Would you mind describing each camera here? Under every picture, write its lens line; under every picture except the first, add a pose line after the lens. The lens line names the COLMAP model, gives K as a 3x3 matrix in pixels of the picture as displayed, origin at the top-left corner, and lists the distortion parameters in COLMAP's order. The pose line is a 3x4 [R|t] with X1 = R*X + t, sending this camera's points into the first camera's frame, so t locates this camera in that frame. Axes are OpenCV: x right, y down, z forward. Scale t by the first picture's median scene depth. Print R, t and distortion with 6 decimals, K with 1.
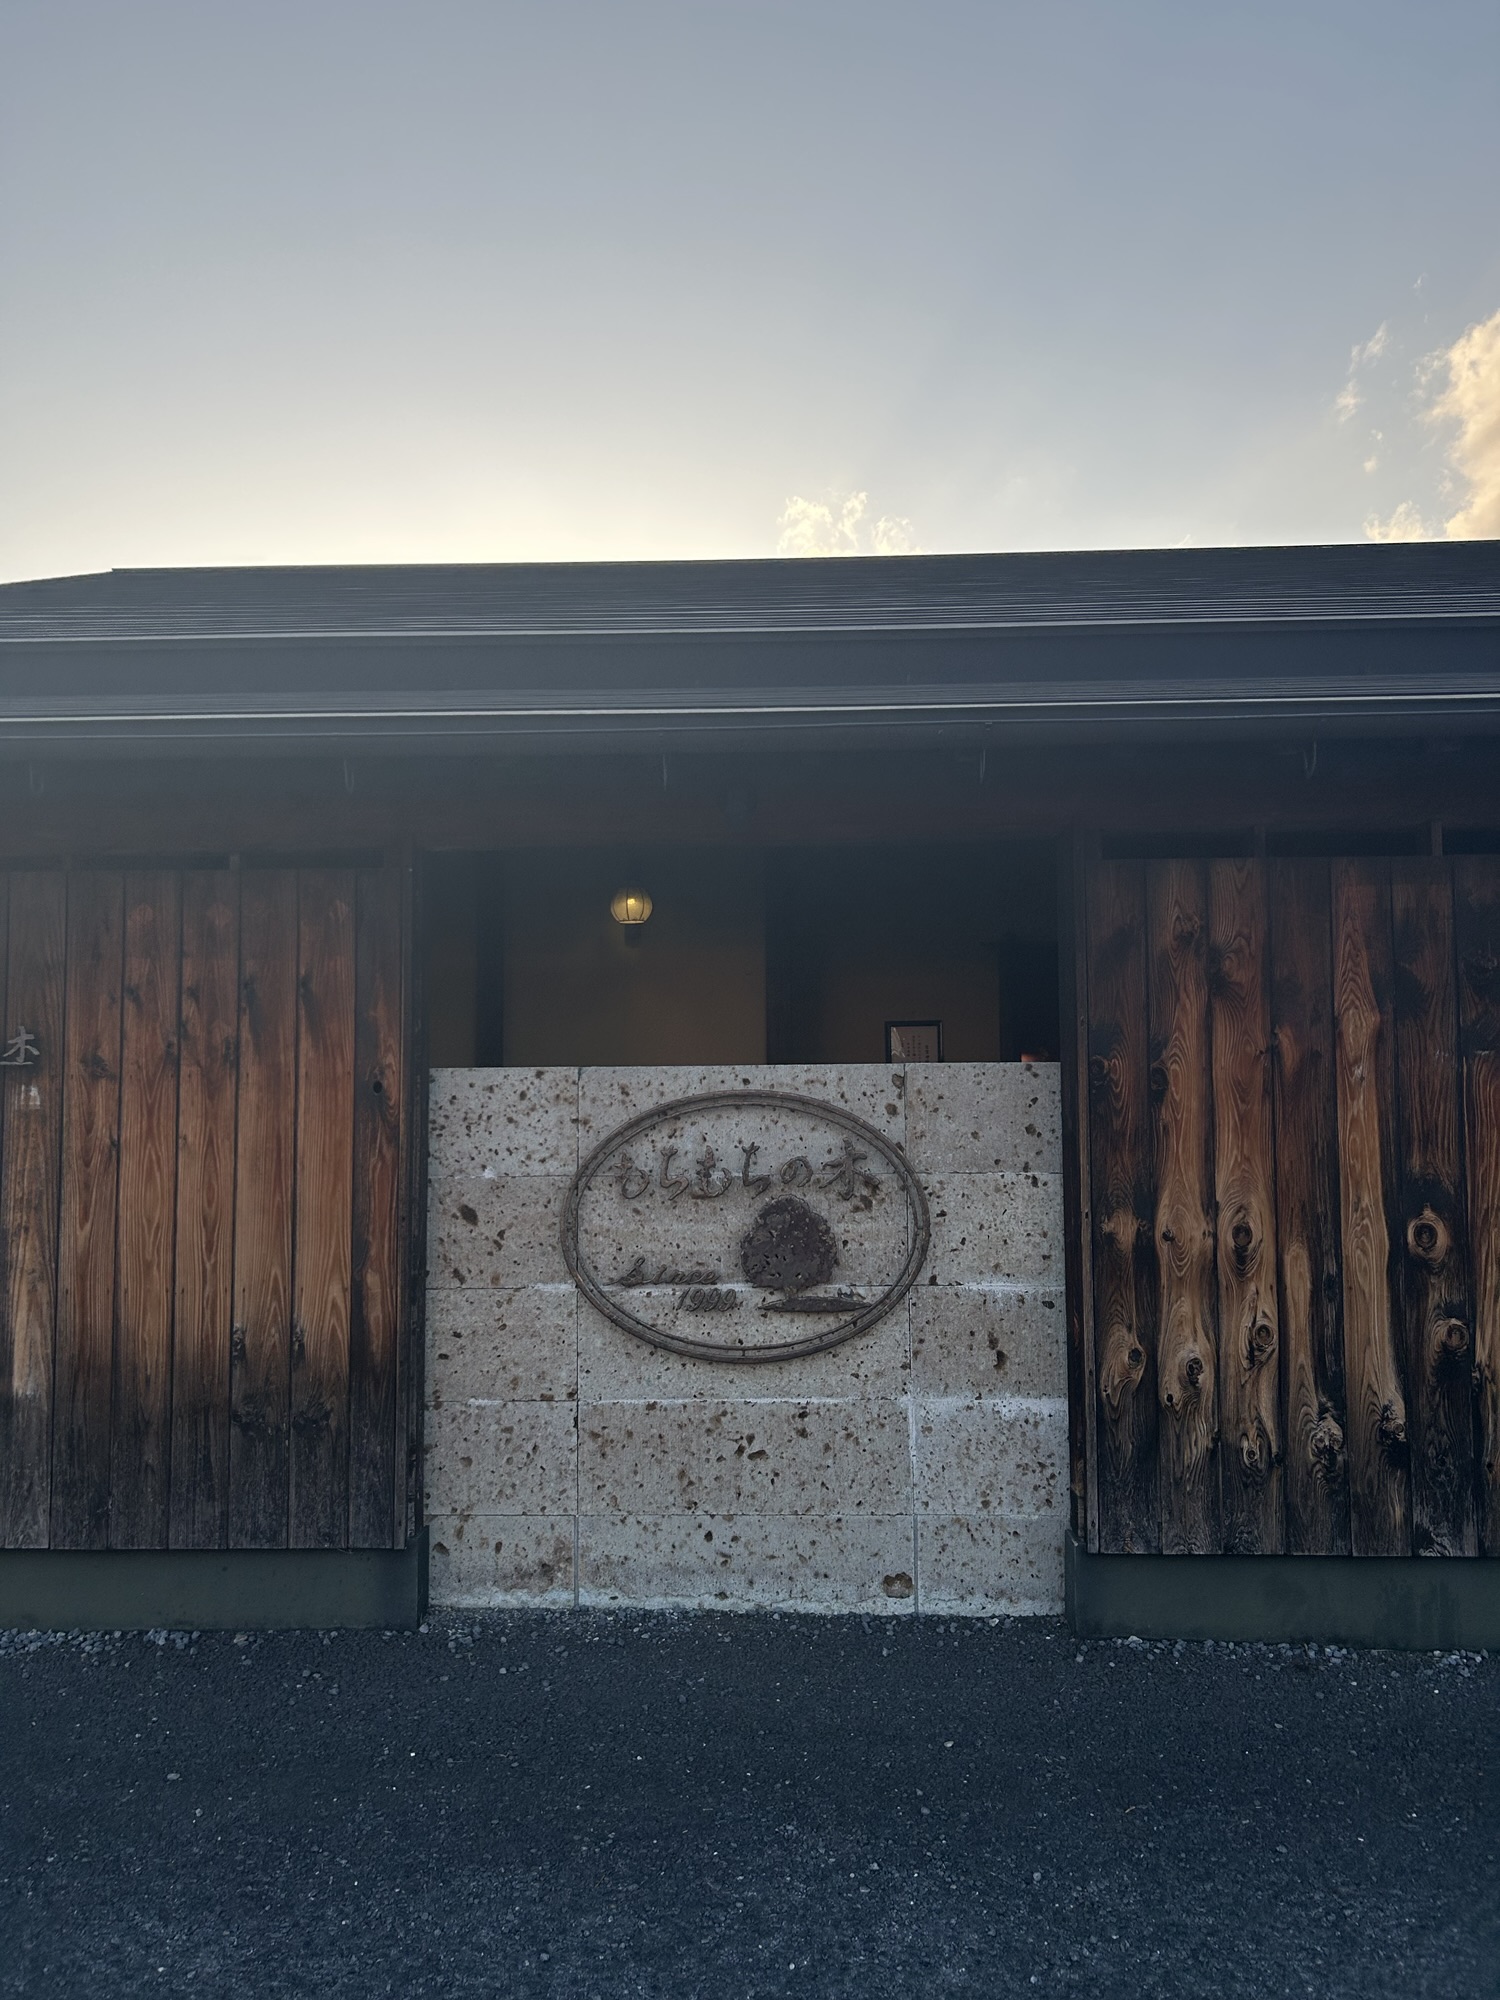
lens RADIAL K [[1508.5, 0, 749.3], [0, 1508.5, 994.9], [0, 0, 1]] dist [0.023775, -0.049118]
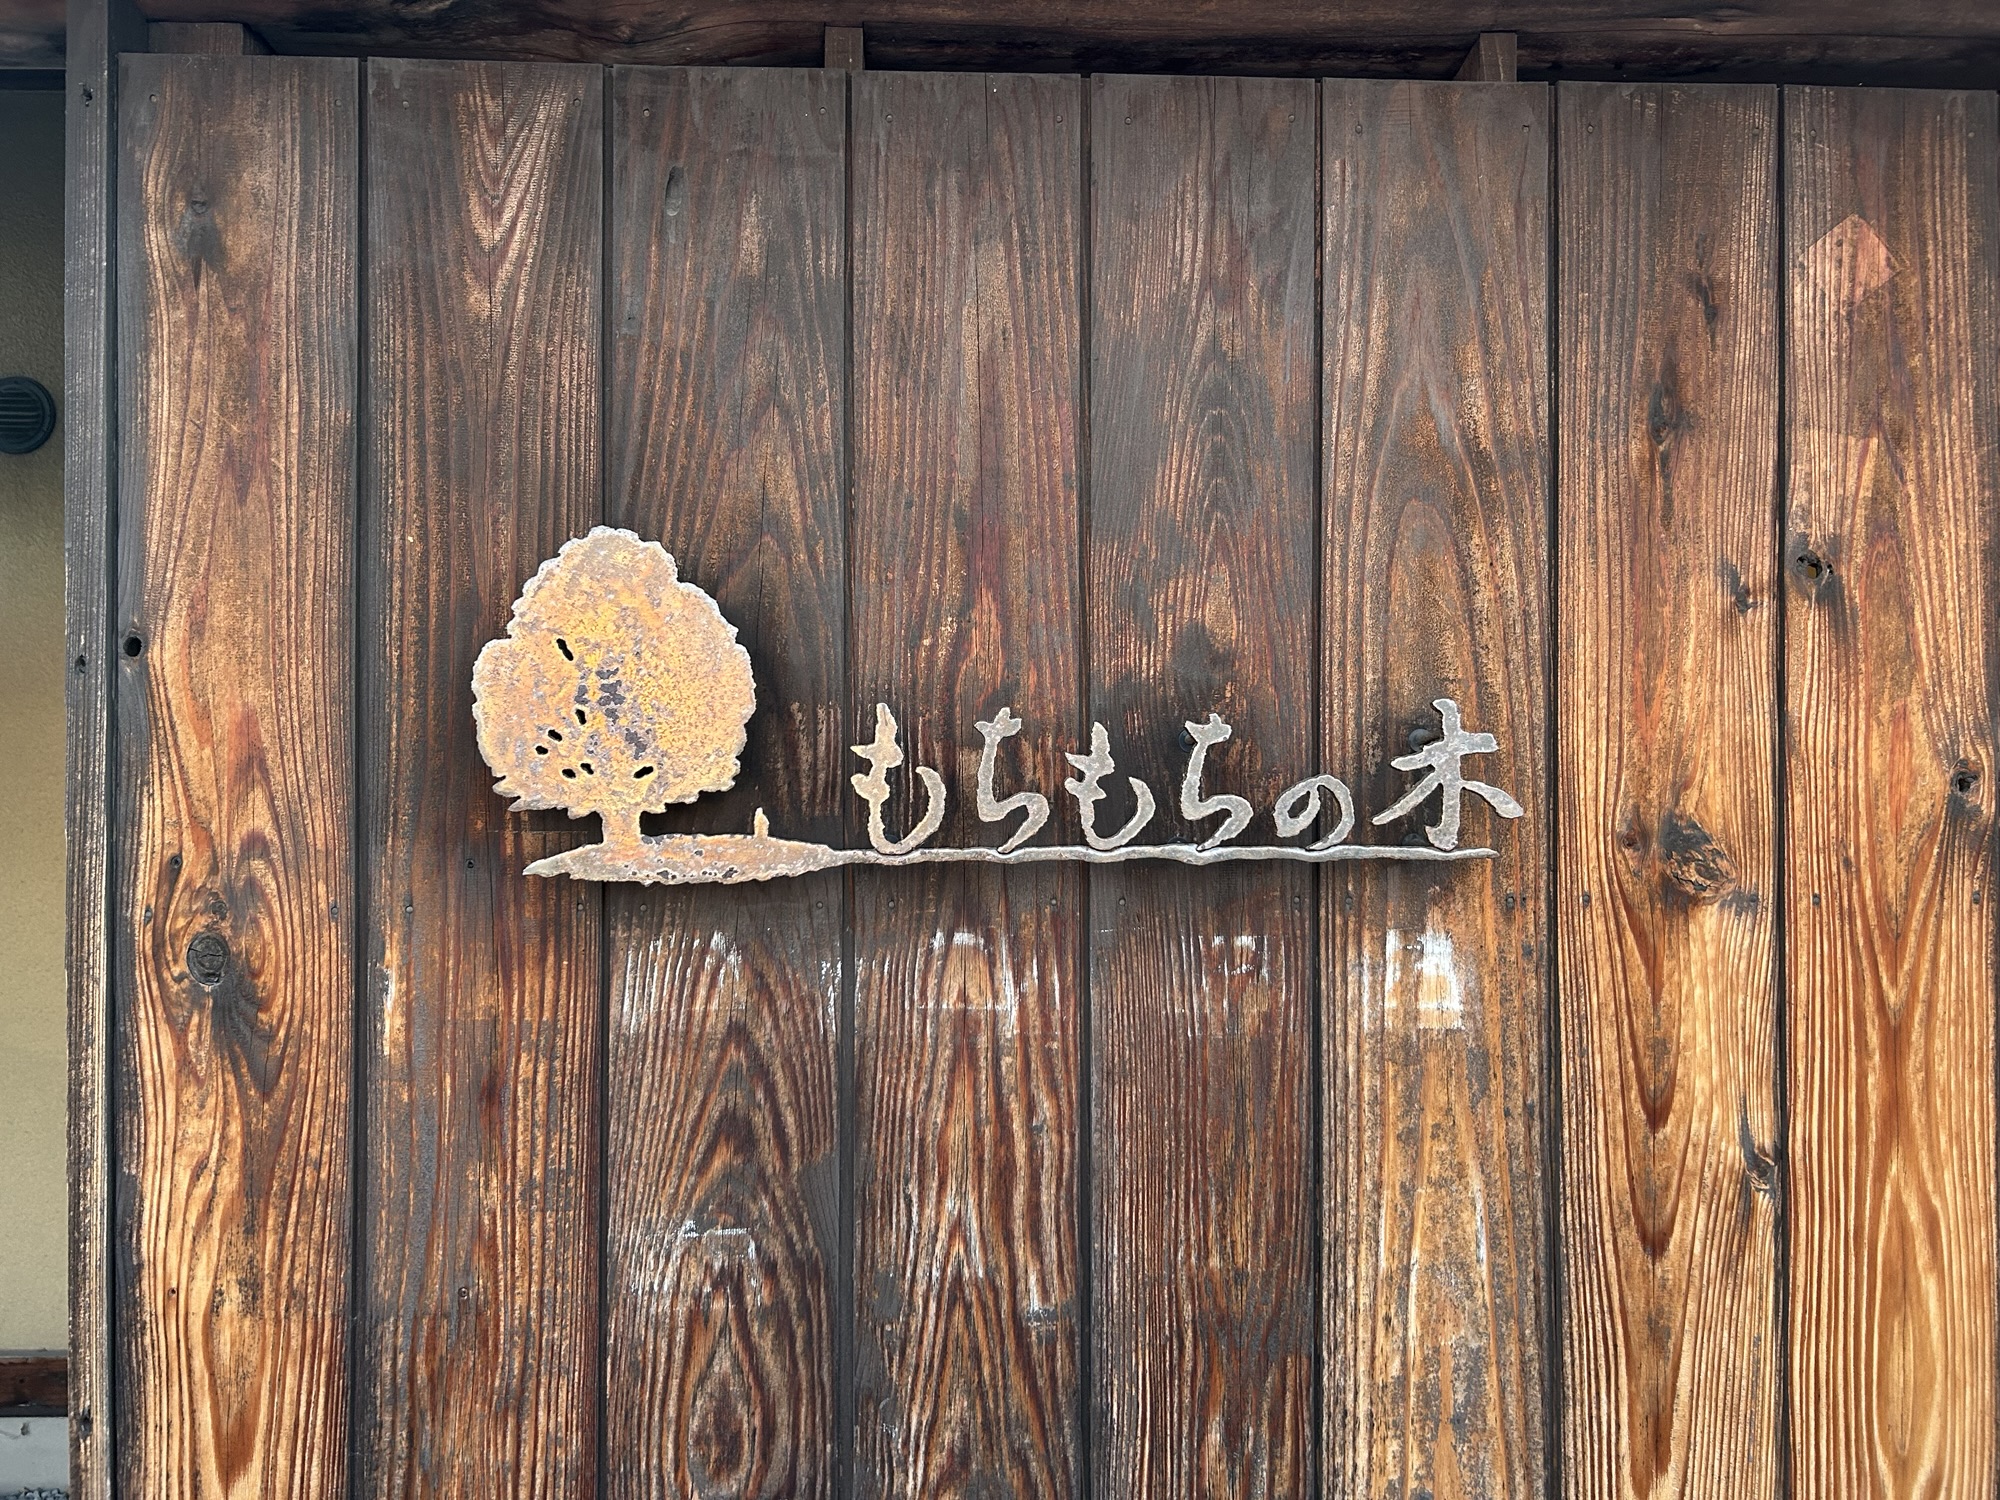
lens RADIAL K [[1508.5, 0, 1000.4], [0, 1508.5, 753.0], [0, 0, 1]] dist [0.023775, -0.049118]
pose [[0.998841, 0.002549, 0.048067, -0.558275], [-0.004152, 0.999437, 0.033278, 0.021396], [-0.047955, -0.033439, 0.998290, 0.752747]]
